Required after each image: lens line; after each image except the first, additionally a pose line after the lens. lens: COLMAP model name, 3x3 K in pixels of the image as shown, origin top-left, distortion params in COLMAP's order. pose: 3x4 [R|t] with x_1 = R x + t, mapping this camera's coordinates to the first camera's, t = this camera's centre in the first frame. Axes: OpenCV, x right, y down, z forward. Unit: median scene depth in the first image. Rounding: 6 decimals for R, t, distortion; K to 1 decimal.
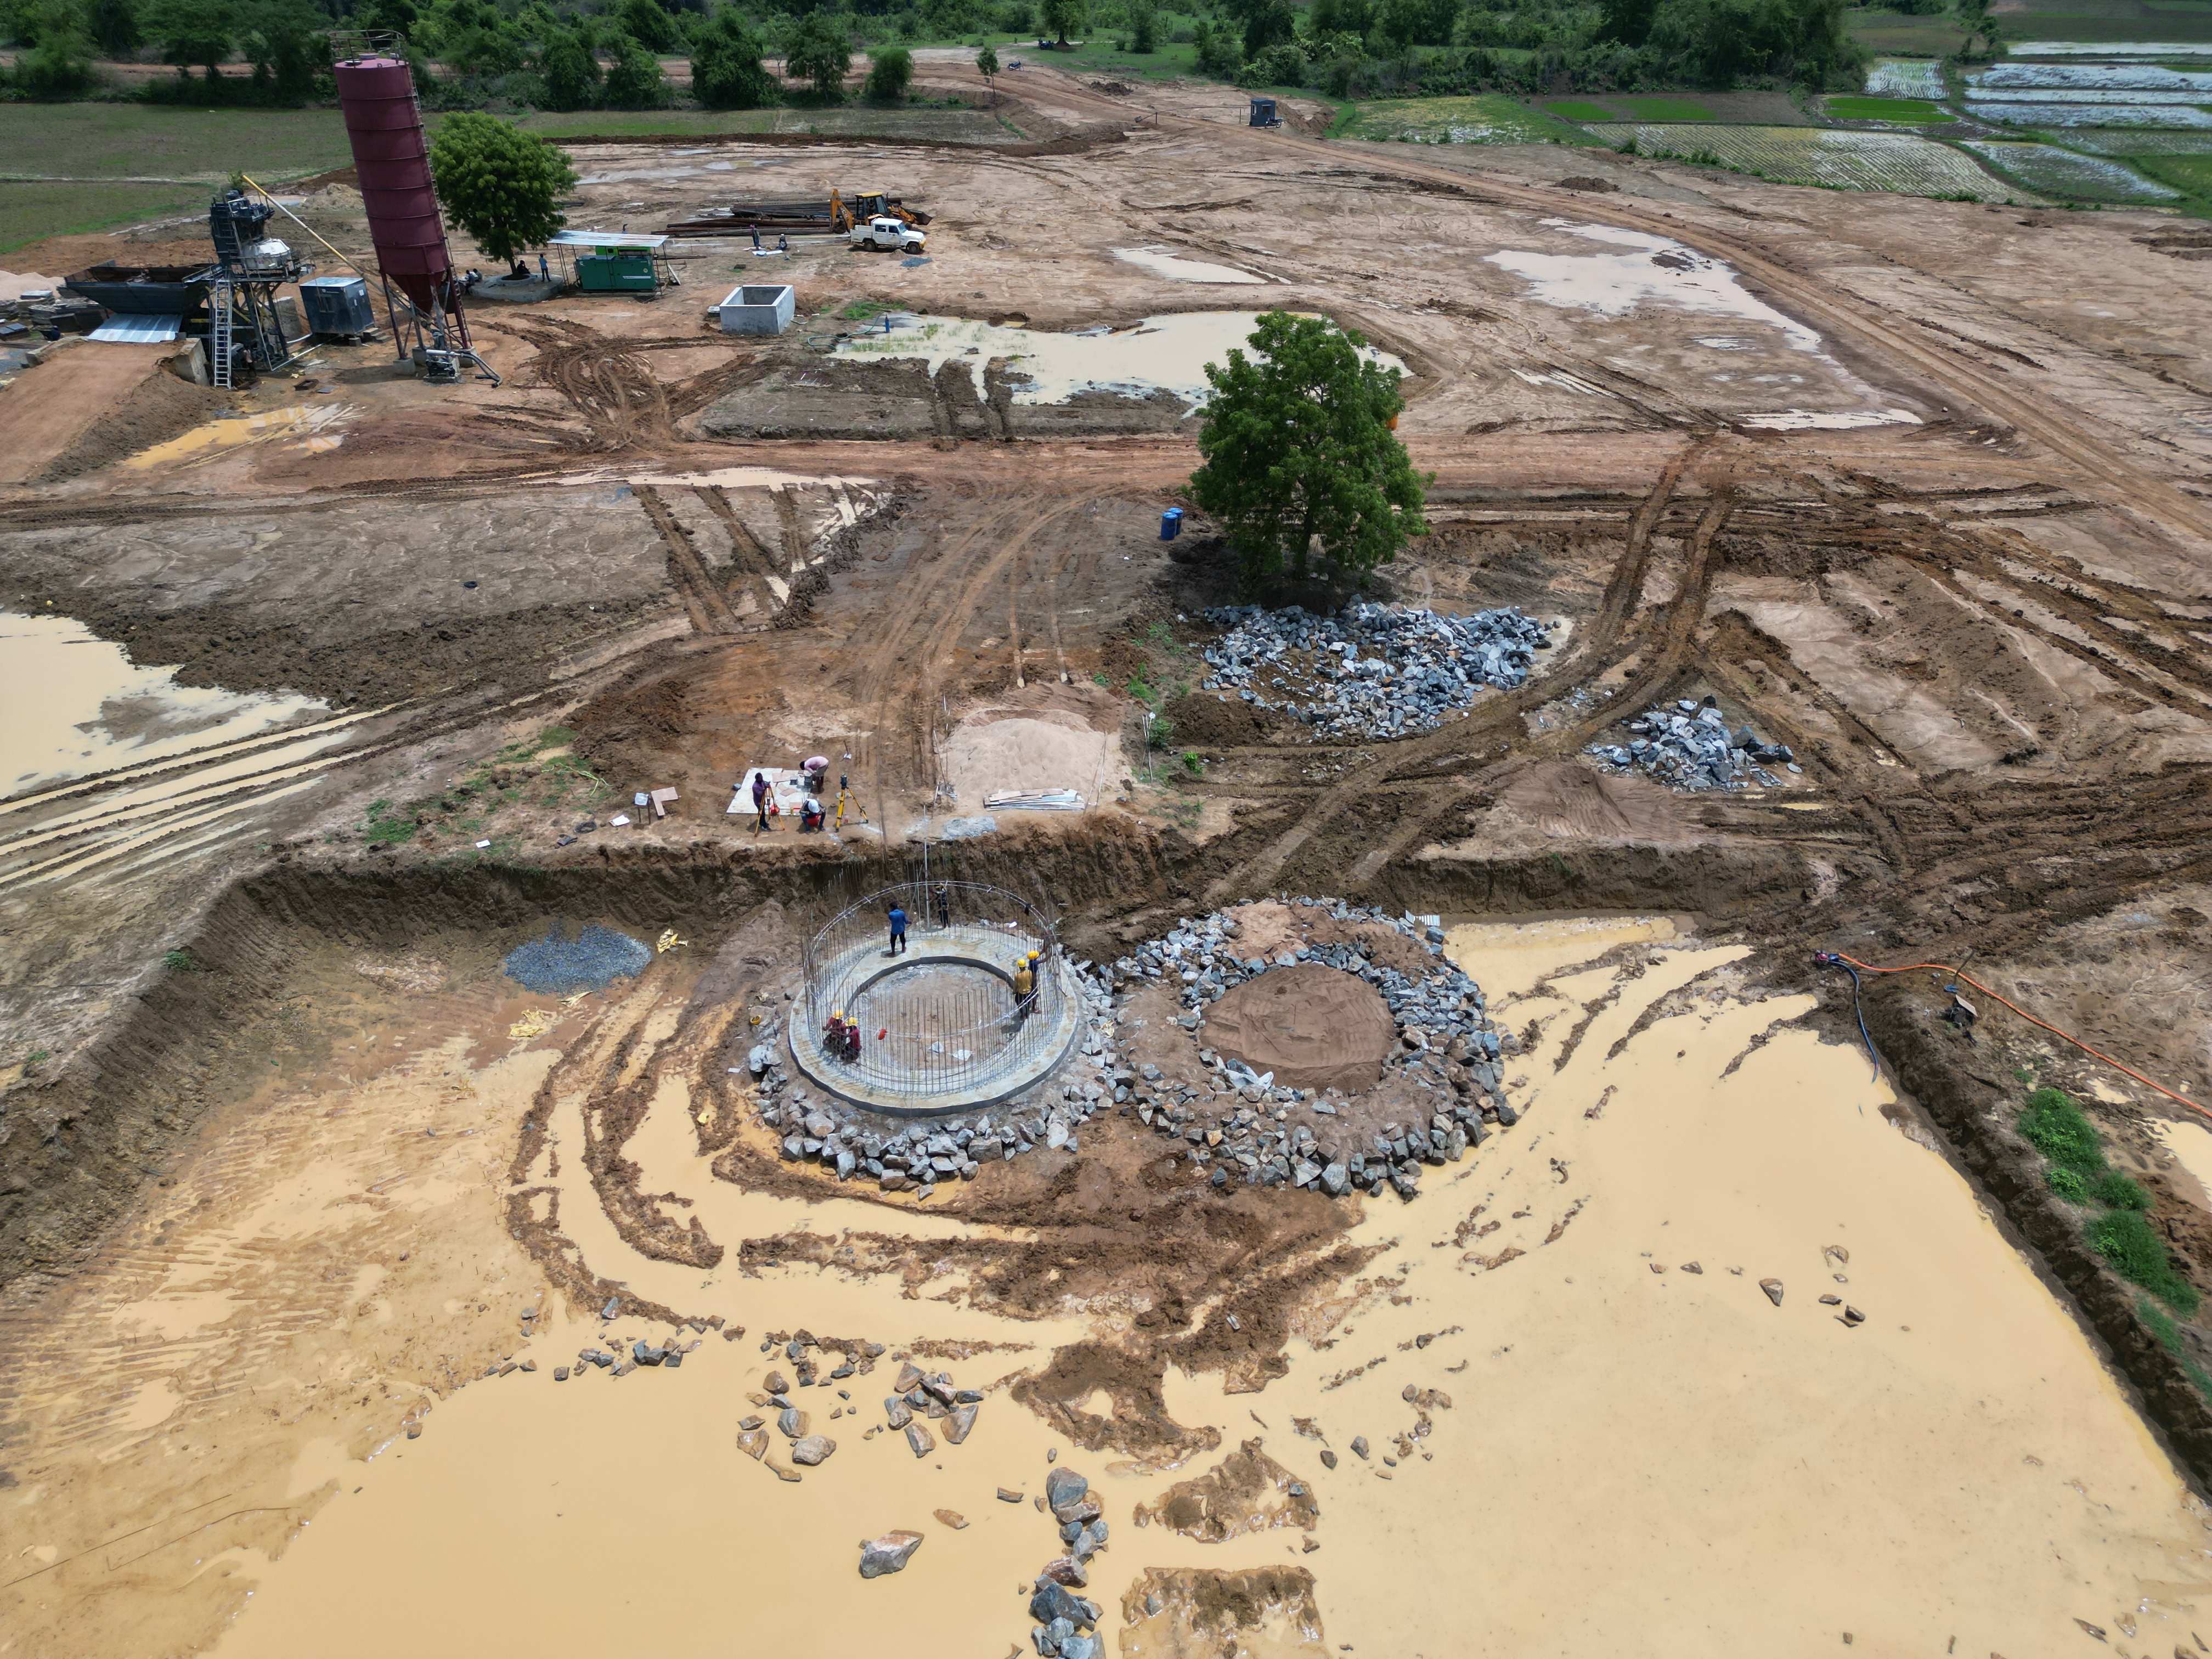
lens RADIAL K [[1549.3, 0, 1108.4], [0, 1549.3, 829.6], [0, 0, 1]] dist [0.081157, -0.086494]
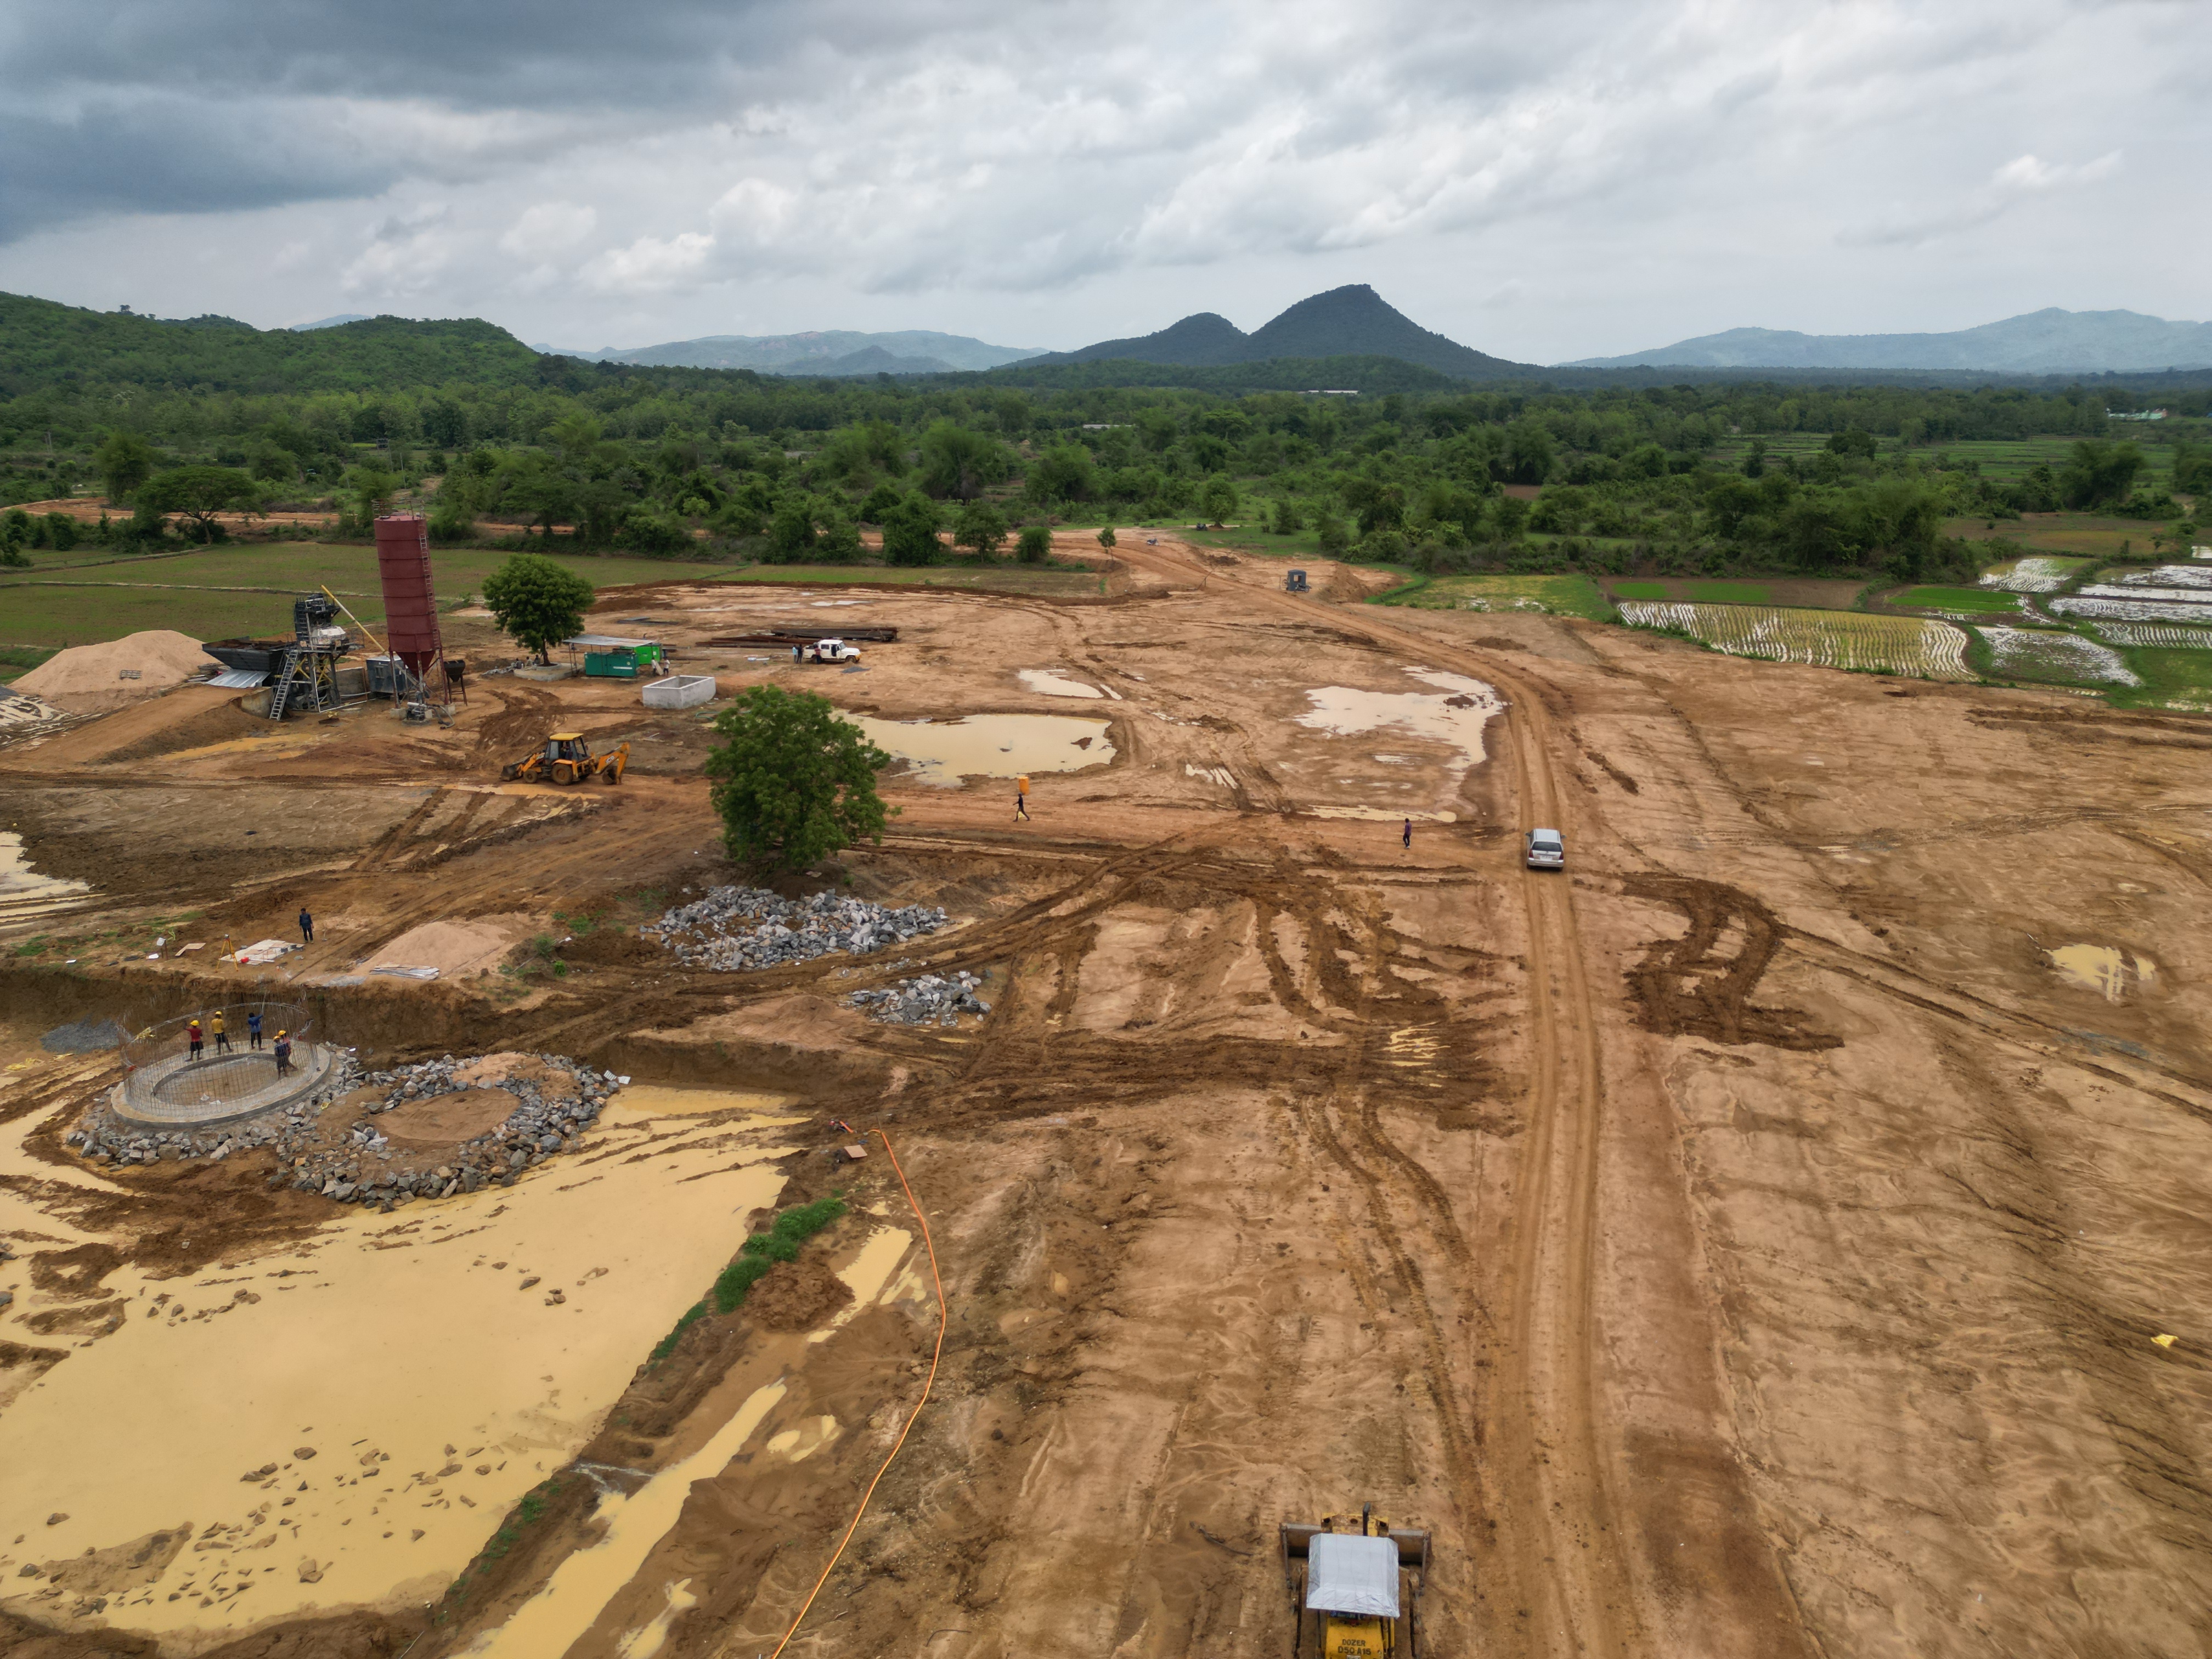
lens RADIAL K [[1548.0, 0, 1107.4], [0, 1548.0, 825.4], [0, 0, 1]] dist [0.089417, -0.097174]
pose [[0.967300, 0.069721, -0.243864, 0.959464], [-0.133202, 0.957855, -0.254501, 0.139882], [0.215842, 0.278662, 0.935820, -0.283070]]
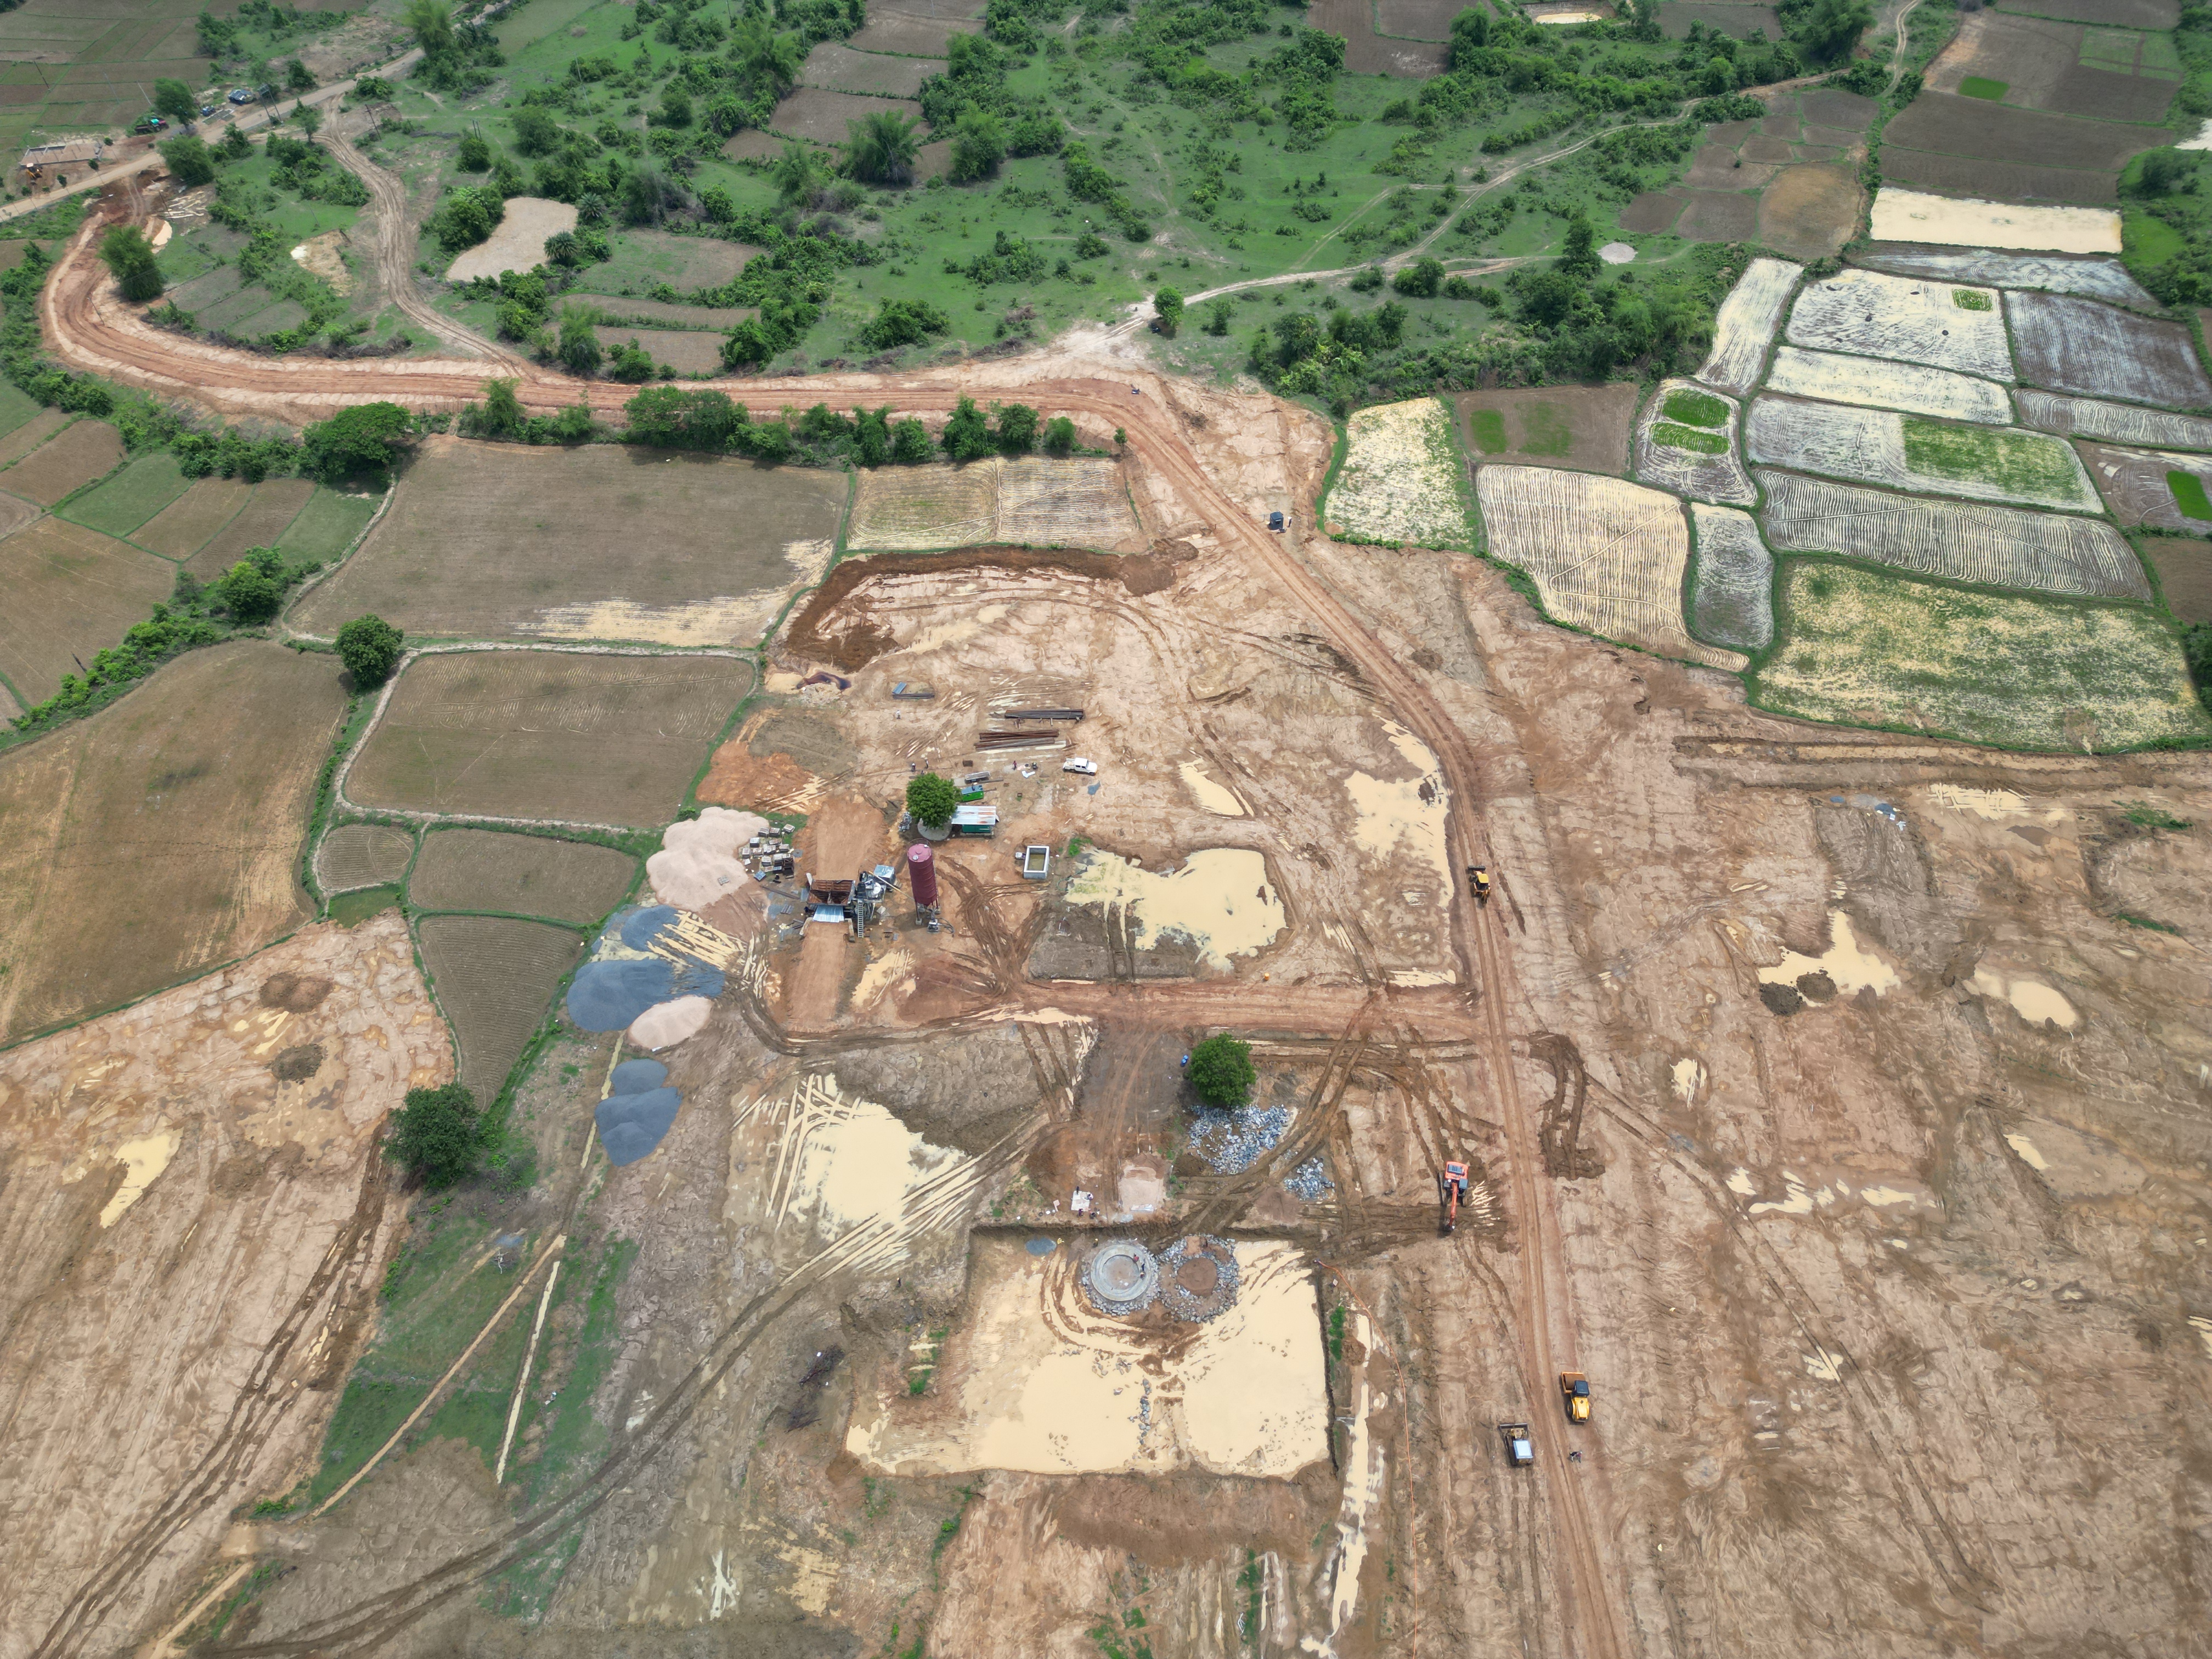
lens RADIAL K [[1546.8, 0, 1111.9], [0, 1546.8, 821.3], [0, 0, 1]] dist [0.090891, -0.096842]
pose [[0.998099, 0.035190, -0.050597, 0.049717], [-0.019545, 0.959319, 0.281647, -2.295247], [0.058450, -0.280123, 0.958183, -2.873181]]
